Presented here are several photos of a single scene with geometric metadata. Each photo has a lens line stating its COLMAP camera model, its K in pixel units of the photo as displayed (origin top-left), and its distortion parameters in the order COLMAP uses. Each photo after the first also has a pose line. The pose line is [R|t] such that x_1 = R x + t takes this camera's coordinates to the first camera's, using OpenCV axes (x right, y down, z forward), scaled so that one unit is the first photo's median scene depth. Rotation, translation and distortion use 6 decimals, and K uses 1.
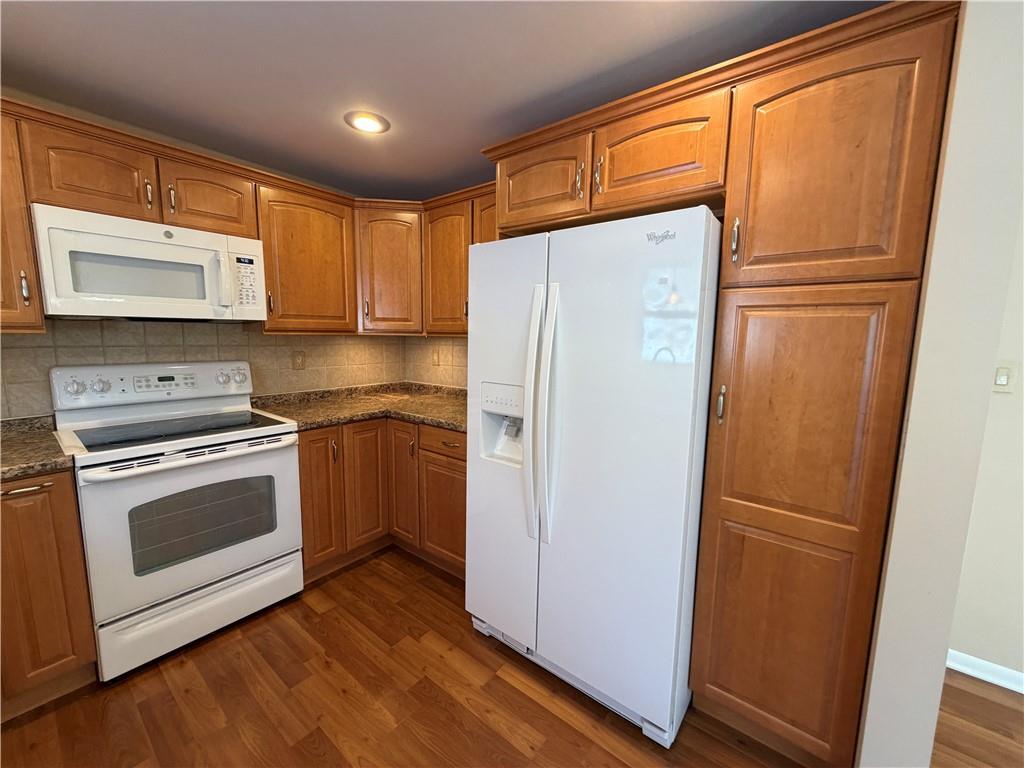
lens RADIAL K [[406.6, 0, 511.1], [0, 406.6, 384.8], [0, 0, 1]] dist [-0.000728, 0.000026]
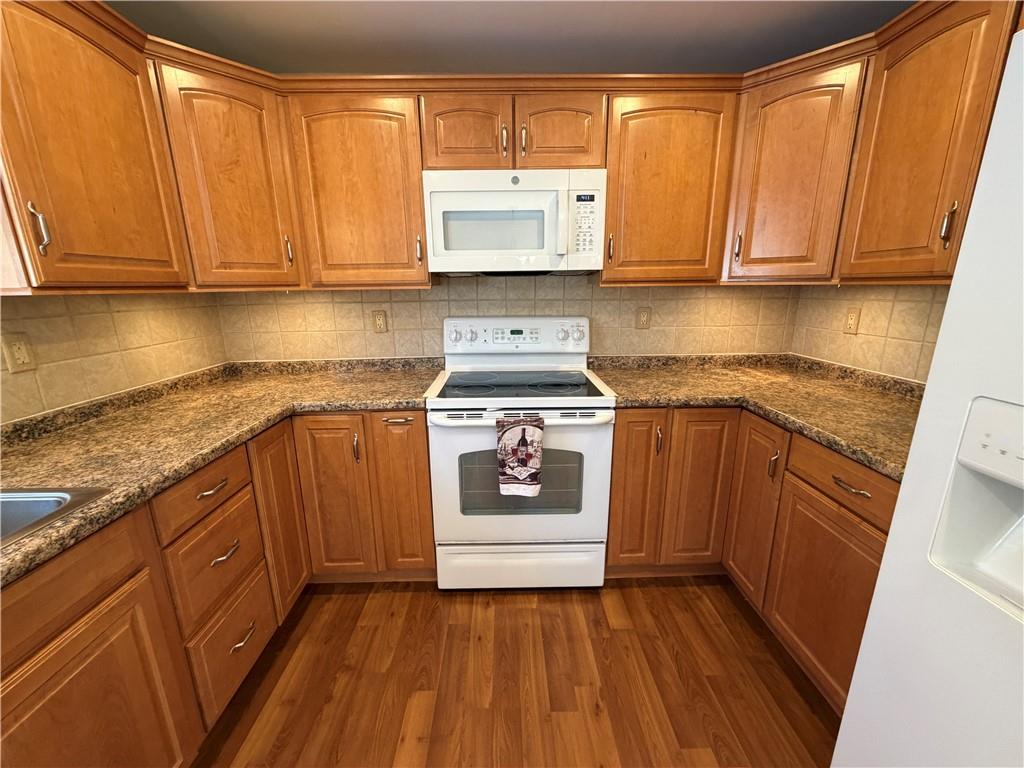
lens RADIAL K [[406.6, 0, 511.1], [0, 406.6, 384.8], [0, 0, 1]] dist [-0.000728, 0.000026]
pose [[0.635096, 0.162379, -0.755173, -0.047002], [-0.077254, 0.986105, 0.147064, -0.030941], [0.768560, -0.035059, 0.638816, 0.293444]]
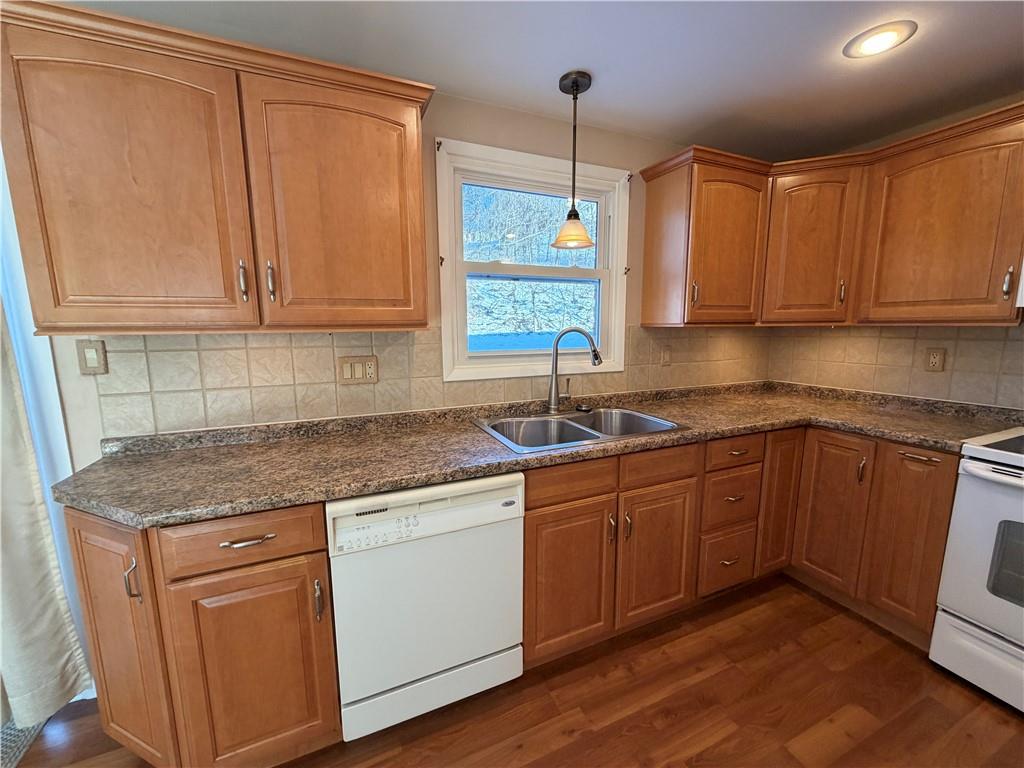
lens RADIAL K [[406.6, 0, 511.1], [0, 406.6, 384.8], [0, 0, 1]] dist [-0.000728, 0.000026]
pose [[-0.474342, 0.121125, -0.871968, 0.237166], [-0.110869, 0.974384, 0.195663, -0.030439], [0.873331, 0.189486, -0.448762, 0.270626]]
